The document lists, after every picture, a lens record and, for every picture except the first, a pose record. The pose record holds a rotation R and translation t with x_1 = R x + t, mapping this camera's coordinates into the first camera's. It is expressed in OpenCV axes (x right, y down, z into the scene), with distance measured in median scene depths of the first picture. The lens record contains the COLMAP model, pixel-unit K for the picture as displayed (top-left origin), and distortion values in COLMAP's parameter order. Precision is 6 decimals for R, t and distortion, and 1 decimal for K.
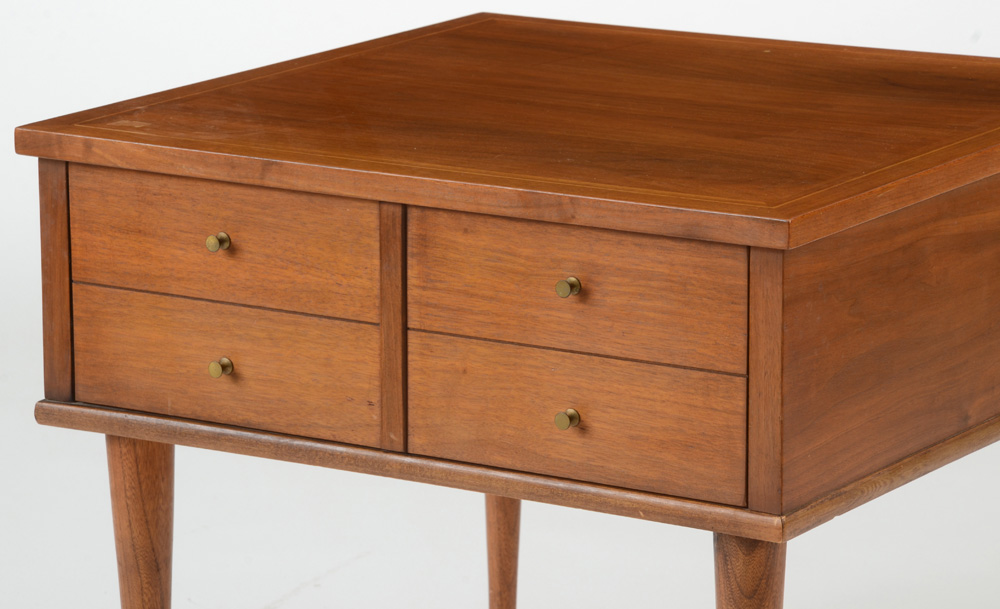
lens RADIAL K [[4343.0, 0, 461.7], [0, 4343.0, 269.2], [0, 0, 1]] dist [1.166548, 0.220020]
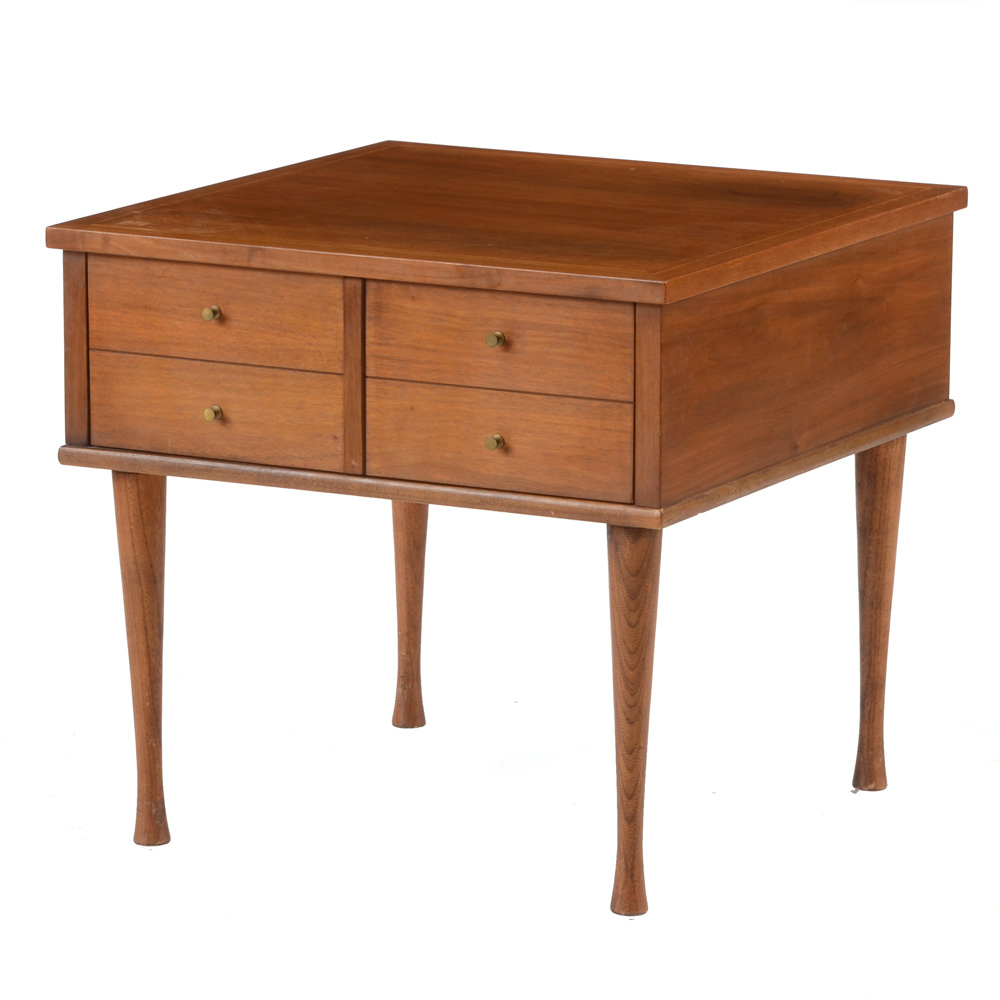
lens RADIAL K [[6321.9, 0, 500.0], [0, 6321.9, 500.0], [0, 0, 1]] dist [0.067081, 2.991176]
pose [[0.997561, -0.009045, 0.069215, -0.104332], [0.010225, 0.999808, -0.016704, 0.083077], [-0.069050, 0.017371, 0.997462, -0.873266]]
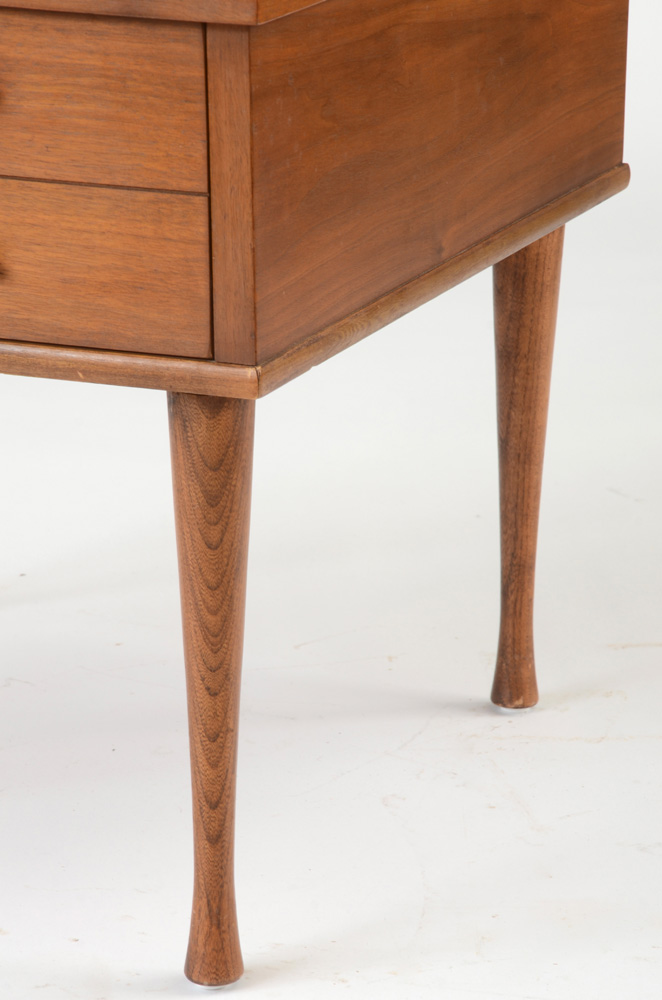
lens RADIAL K [[3721.2, 0, 328.4], [0, 3721.2, 518.3], [0, 0, 1]] dist [1.075185, 4.629231]
pose [[0.986473, -0.050881, 0.155827, -0.023218], [0.040296, 0.996708, 0.070354, 0.035307], [-0.158893, -0.063123, 0.985276, 0.303635]]
